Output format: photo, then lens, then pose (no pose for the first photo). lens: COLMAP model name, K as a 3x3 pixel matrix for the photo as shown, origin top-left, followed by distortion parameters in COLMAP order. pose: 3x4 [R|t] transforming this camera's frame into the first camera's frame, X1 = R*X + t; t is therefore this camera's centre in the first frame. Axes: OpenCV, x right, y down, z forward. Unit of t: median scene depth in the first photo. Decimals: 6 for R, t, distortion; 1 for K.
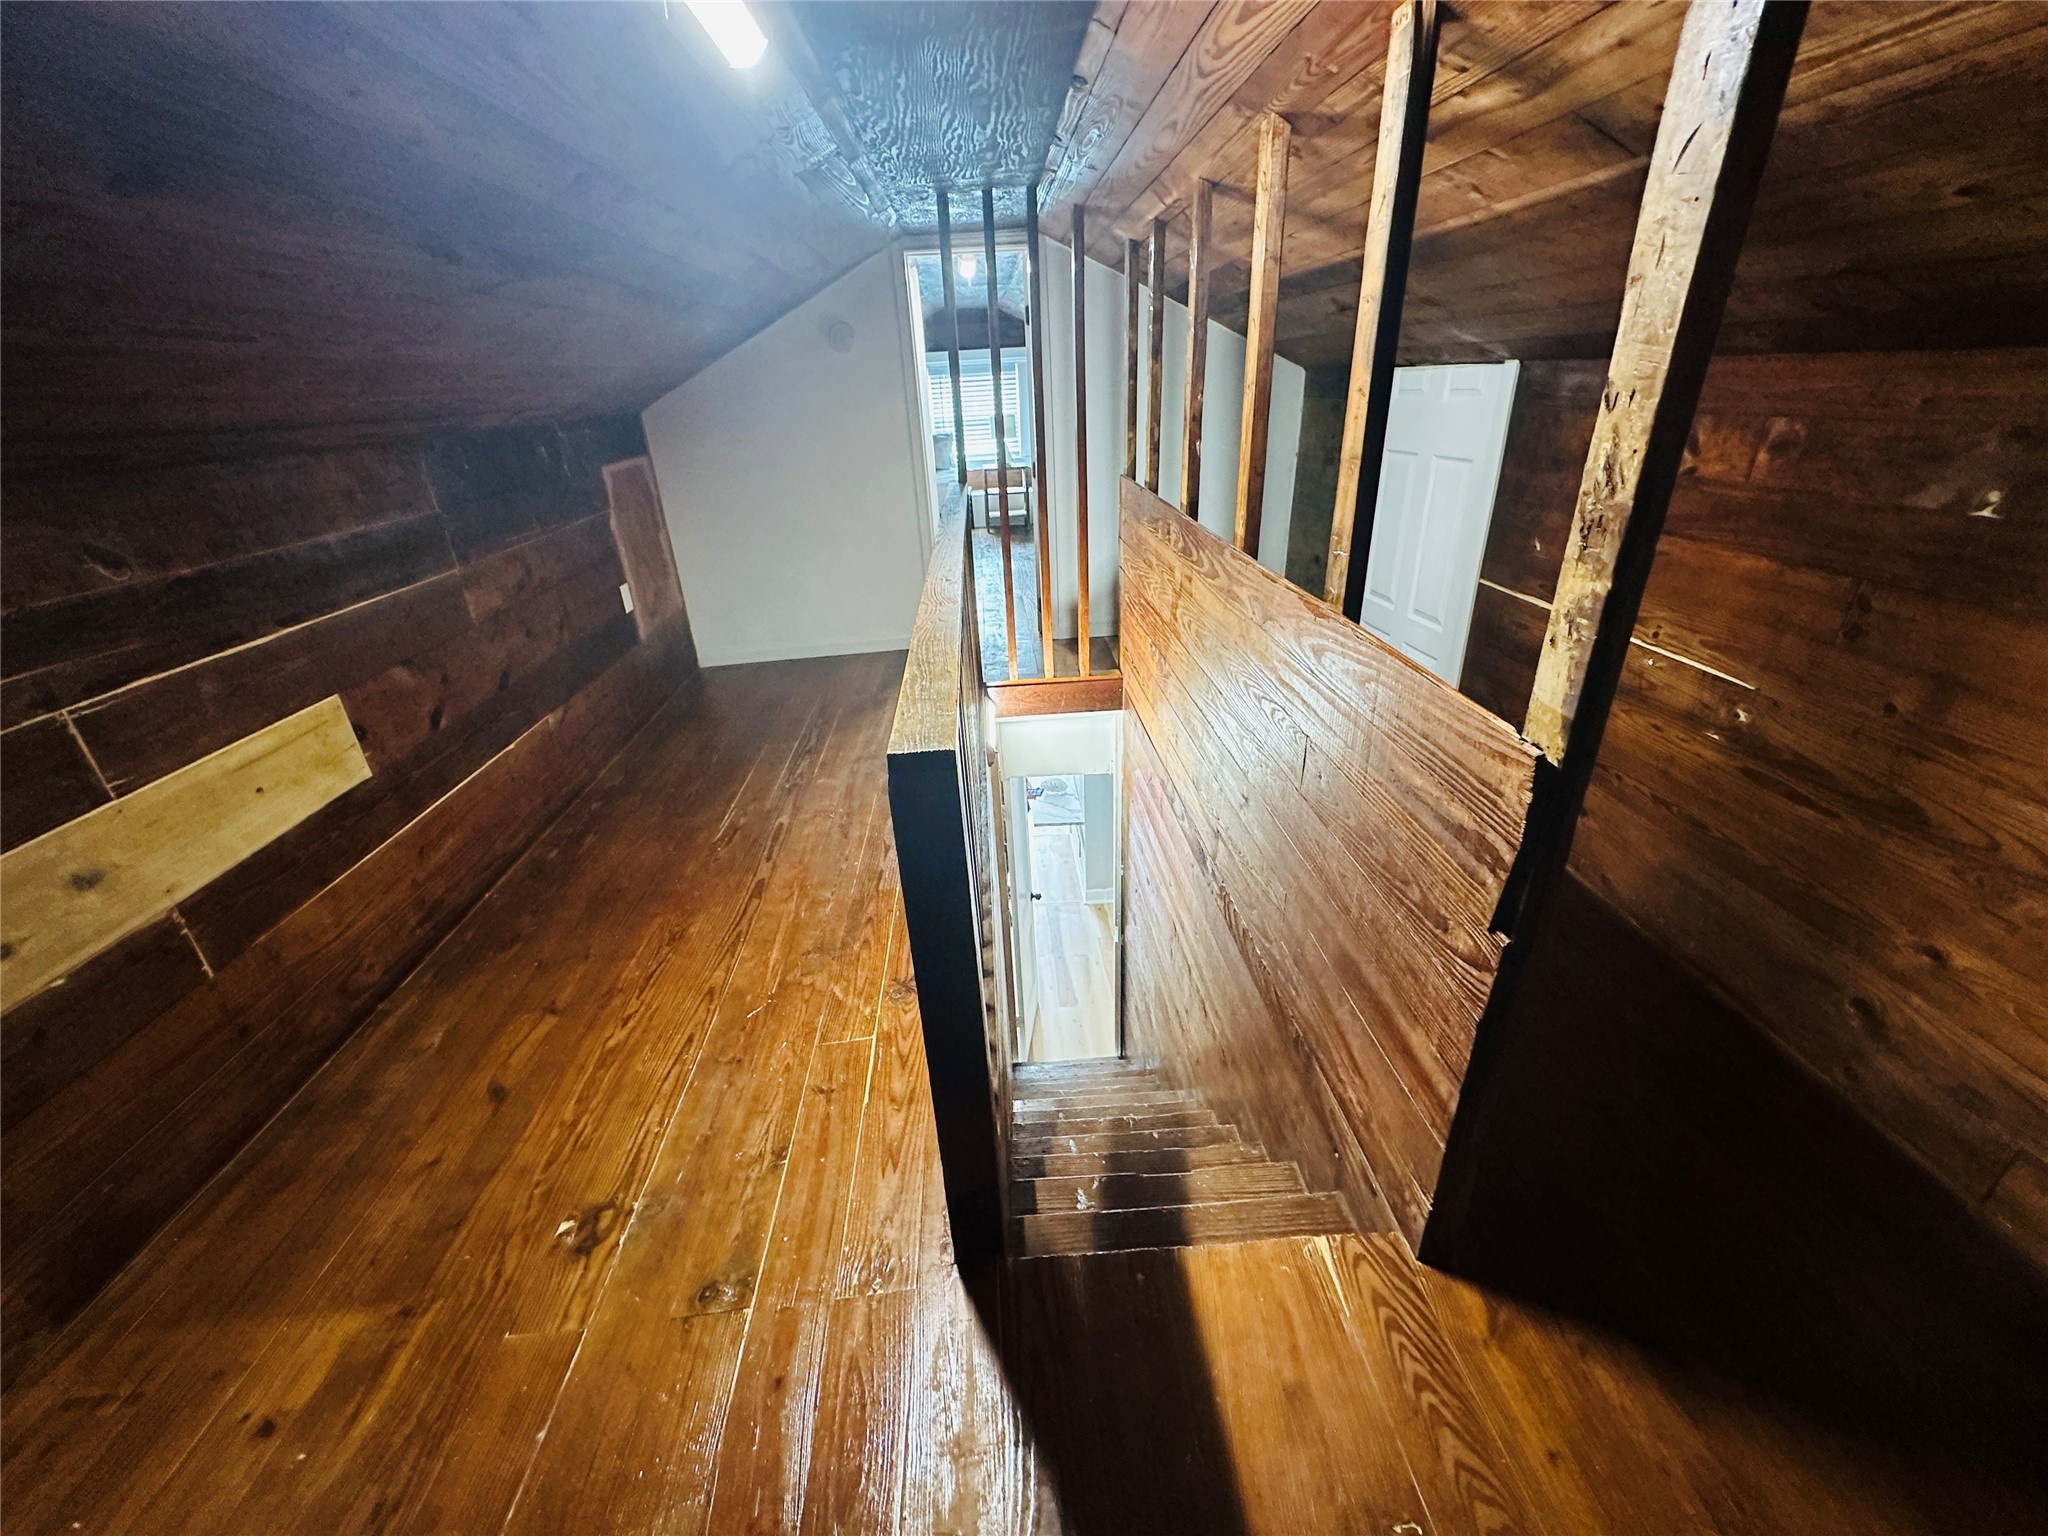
lens RADIAL K [[819.3, 0, 1024.0], [0, 819.3, 768.0], [0, 0, 1]] dist [-0.018192, 0.008846]
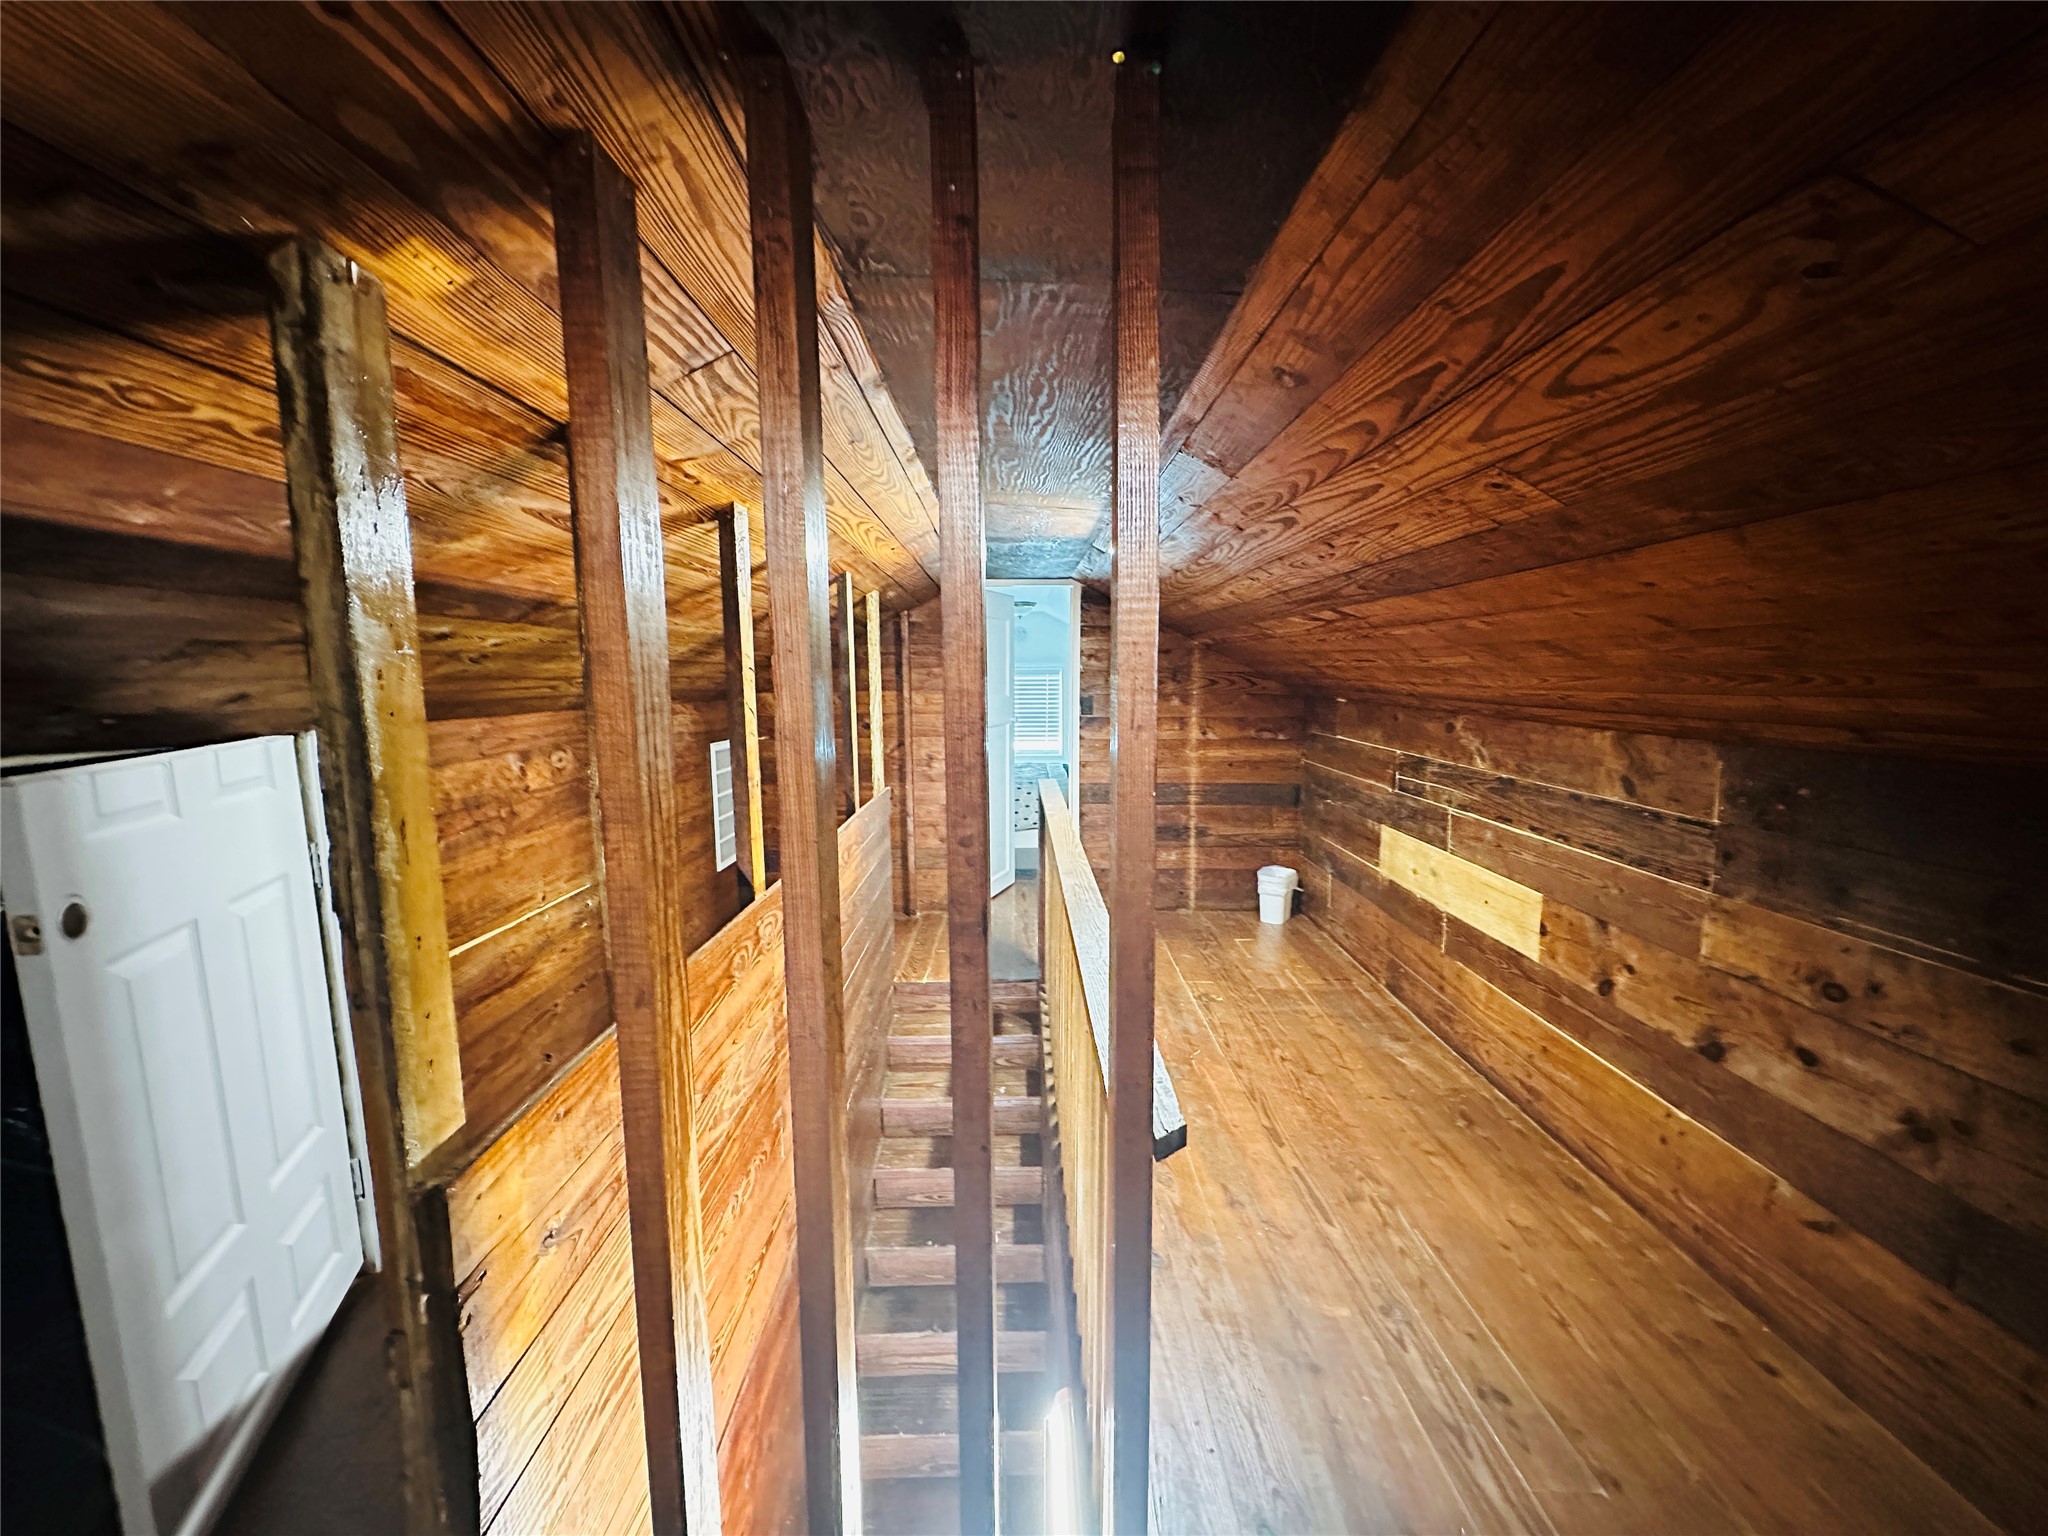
lens RADIAL K [[819.3, 0, 1024.0], [0, 819.3, 768.0], [0, 0, 1]] dist [-0.018192, 0.008846]
pose [[-0.997532, 0.051682, 0.047522, -0.098063], [0.069119, 0.841710, 0.535487, -0.987196], [-0.012324, 0.537450, -0.843205, 1.951917]]
